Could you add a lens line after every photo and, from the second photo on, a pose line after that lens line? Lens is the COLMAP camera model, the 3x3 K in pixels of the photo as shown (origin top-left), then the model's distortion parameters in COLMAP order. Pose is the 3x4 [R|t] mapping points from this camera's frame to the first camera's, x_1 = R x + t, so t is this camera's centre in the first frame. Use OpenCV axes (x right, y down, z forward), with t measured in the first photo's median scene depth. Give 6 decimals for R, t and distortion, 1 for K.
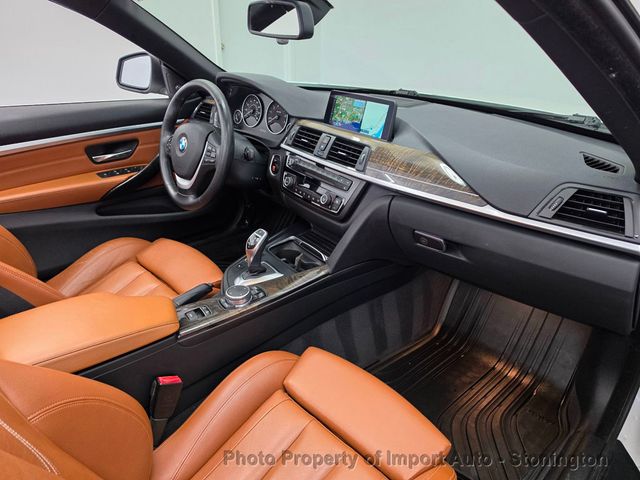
lens RADIAL K [[448.4, 0, 322.0], [0, 448.4, 242.5], [0, 0, 1]] dist [0.042195, -0.041107]
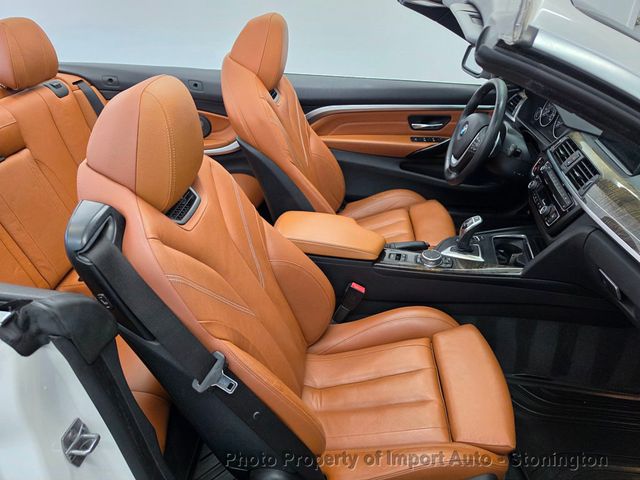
lens RADIAL K [[448.4, 0, 316.5], [0, 448.4, 243.6], [0, 0, 1]] dist [0.042195, -0.041107]
pose [[0.656234, 0.379708, -0.652057, 0.347405], [-0.323332, 0.922306, 0.211677, -0.069652], [0.681772, 0.071921, 0.728021, -0.125442]]
